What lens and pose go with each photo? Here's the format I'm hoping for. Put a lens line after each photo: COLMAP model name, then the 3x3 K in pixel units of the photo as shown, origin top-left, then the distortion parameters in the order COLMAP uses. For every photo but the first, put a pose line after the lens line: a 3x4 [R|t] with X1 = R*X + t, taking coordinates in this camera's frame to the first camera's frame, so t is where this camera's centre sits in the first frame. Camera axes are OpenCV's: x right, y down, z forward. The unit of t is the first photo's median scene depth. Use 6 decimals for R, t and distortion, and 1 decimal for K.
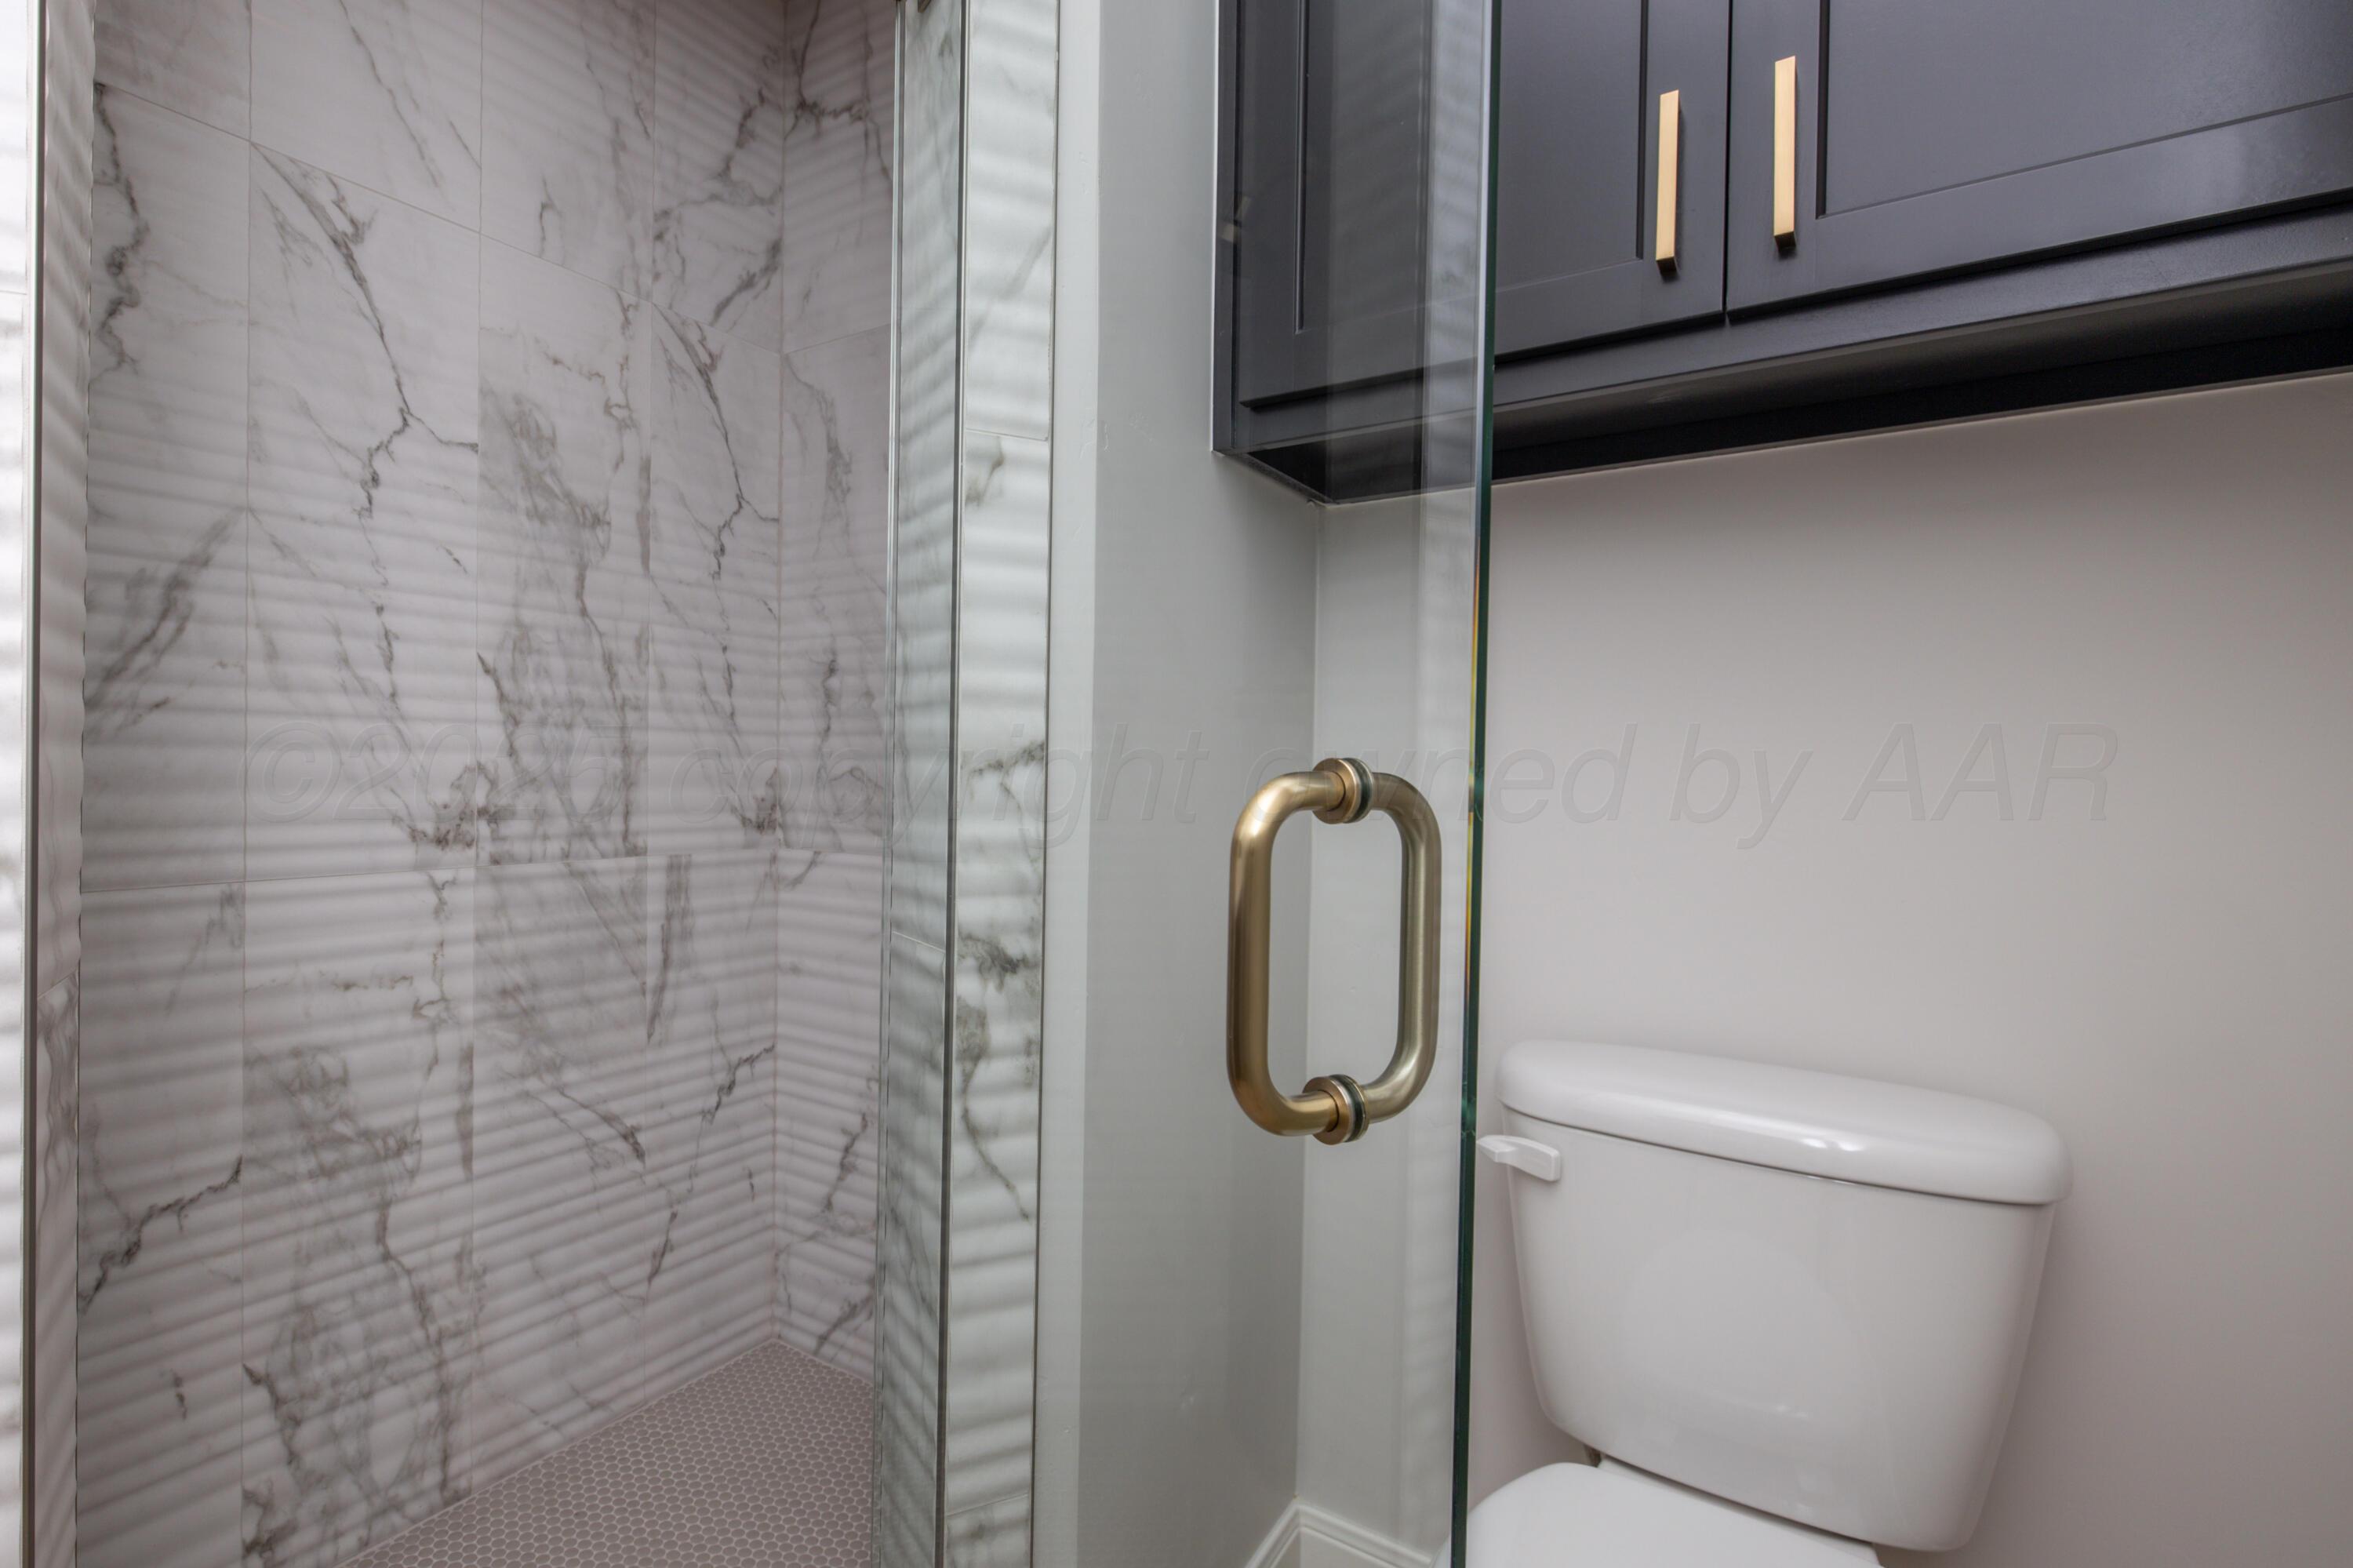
lens RADIAL K [[880.6, 0, 1174.7], [0, 880.6, 790.2], [0, 0, 1]] dist [0.001494, -0.000327]
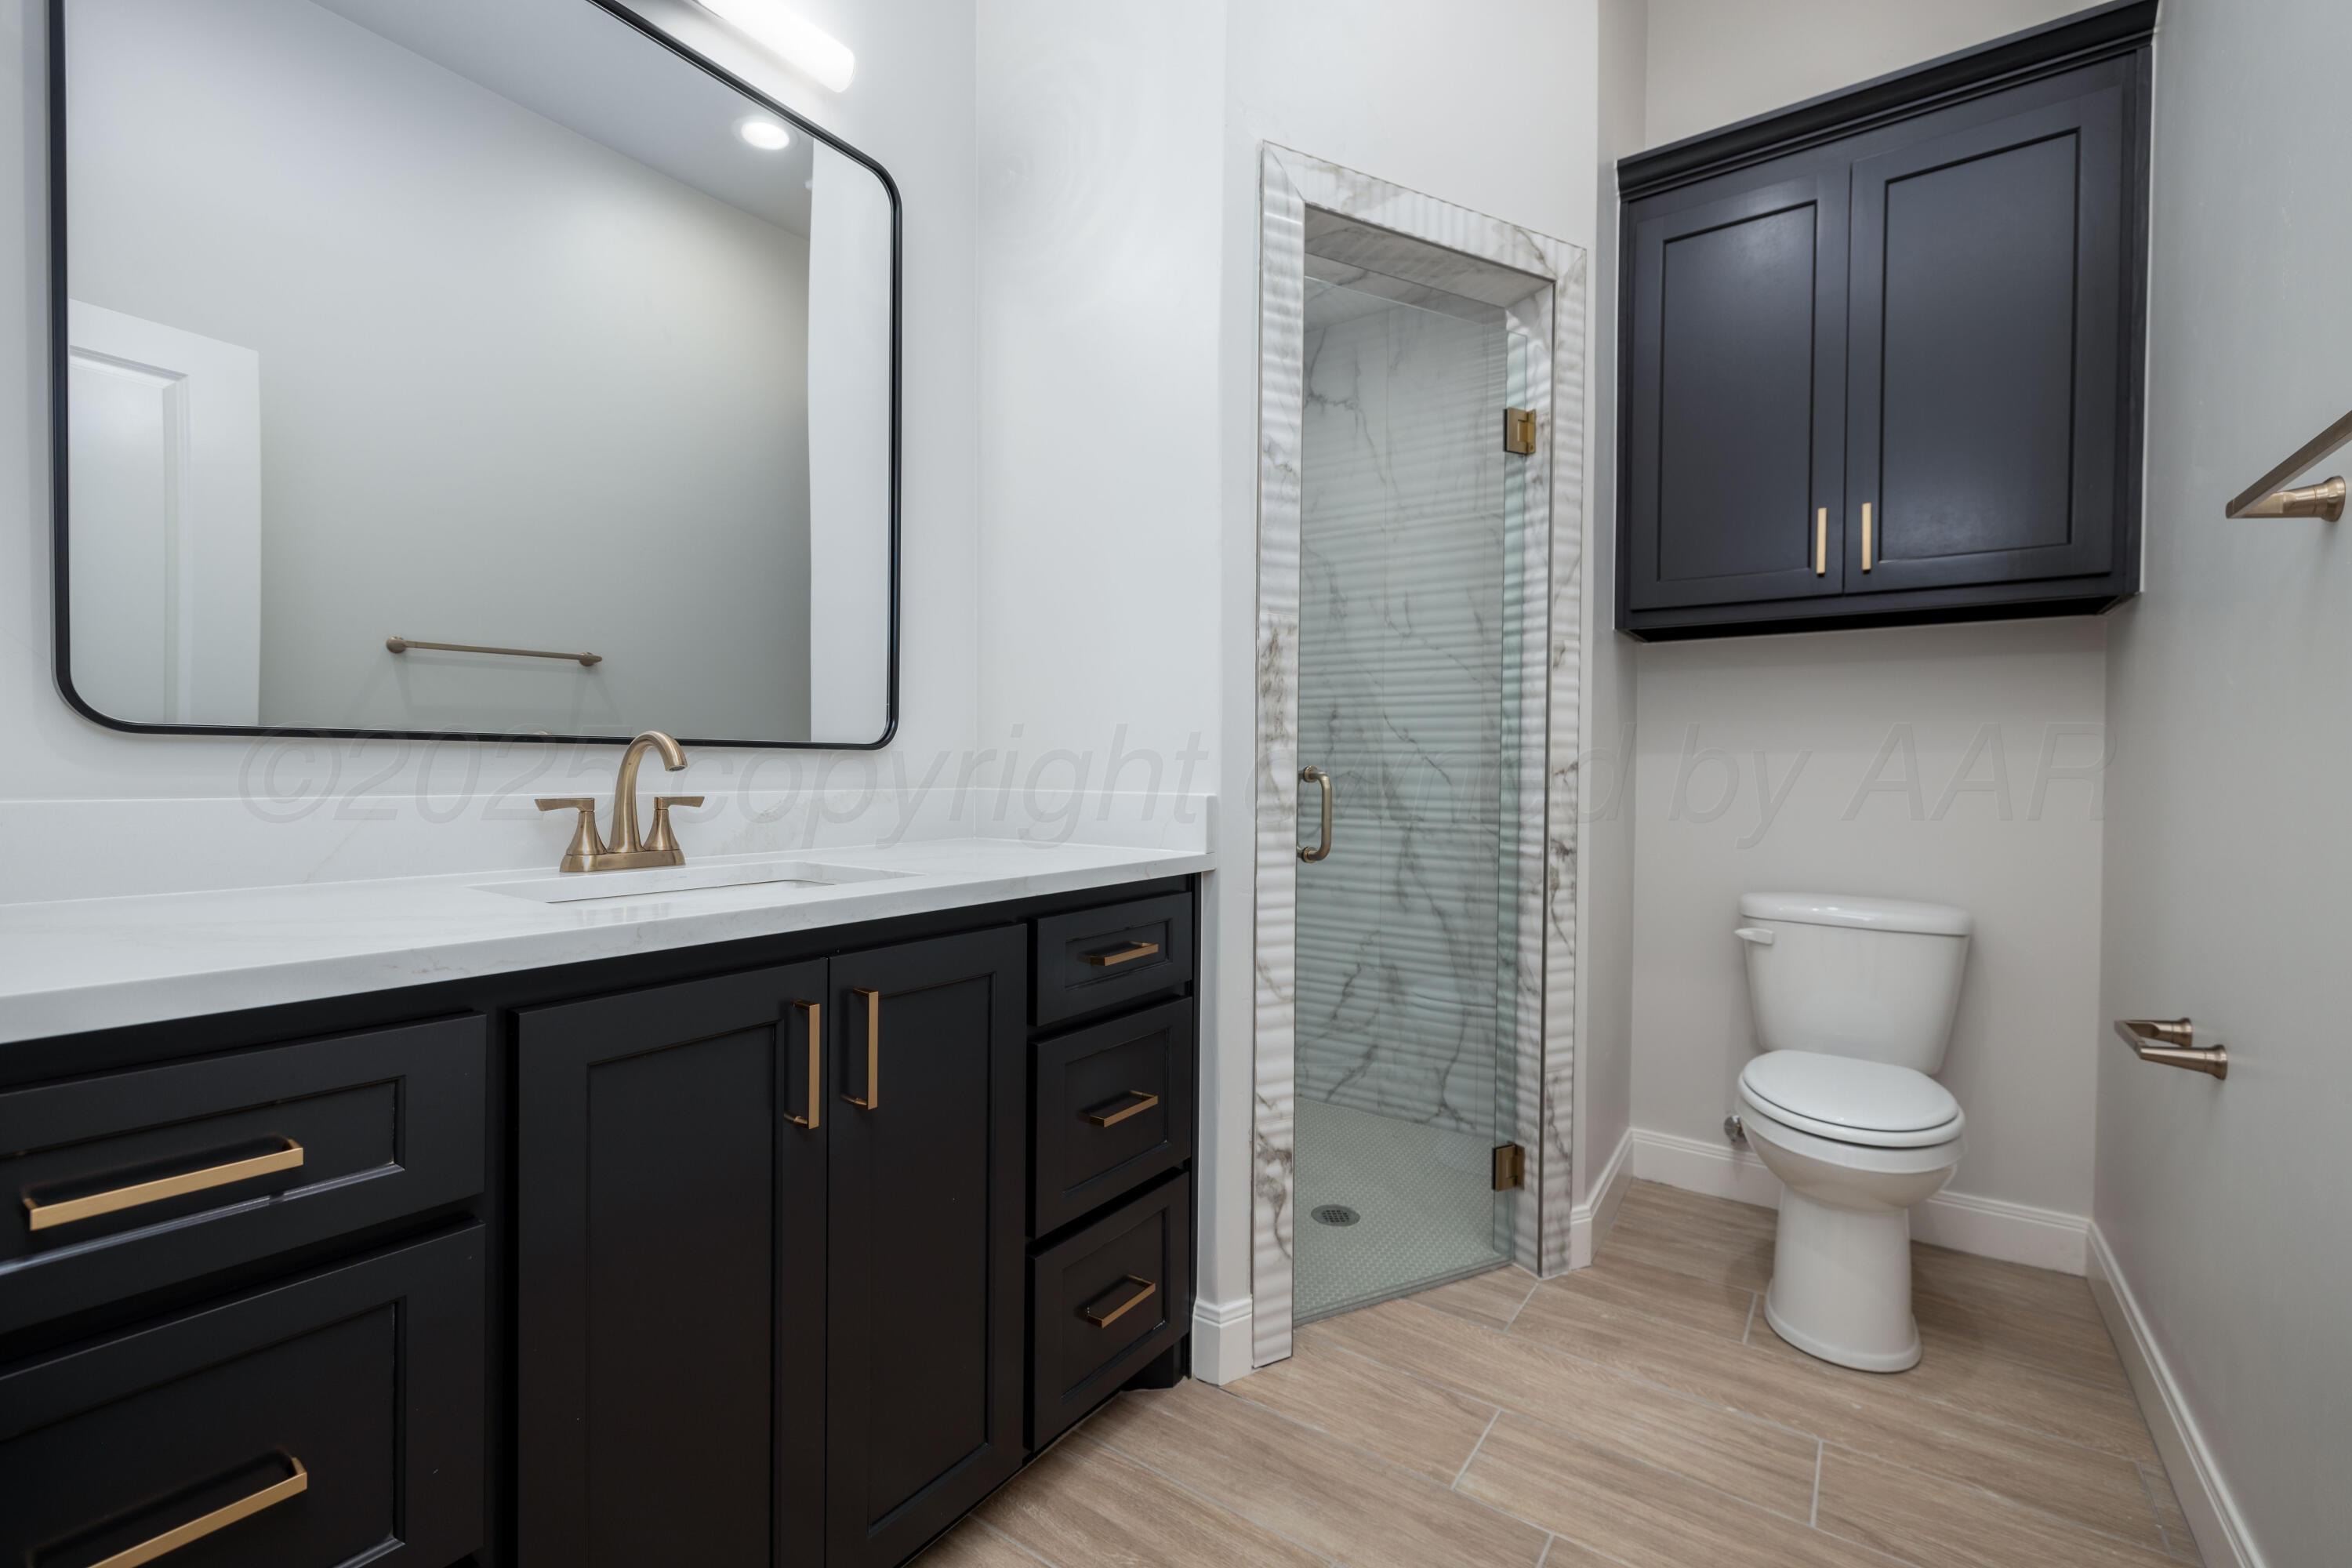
lens RADIAL K [[1005.5, 0, 1175.3], [0, 1005.5, 789.6], [0, 0, 1]] dist [0.003312, 0.001471]
pose [[0.998198, -0.011502, 0.058896, -1.454156], [0.011164, 0.999919, 0.006065, -0.006522], [-0.058961, -0.005397, 0.998246, -1.766622]]
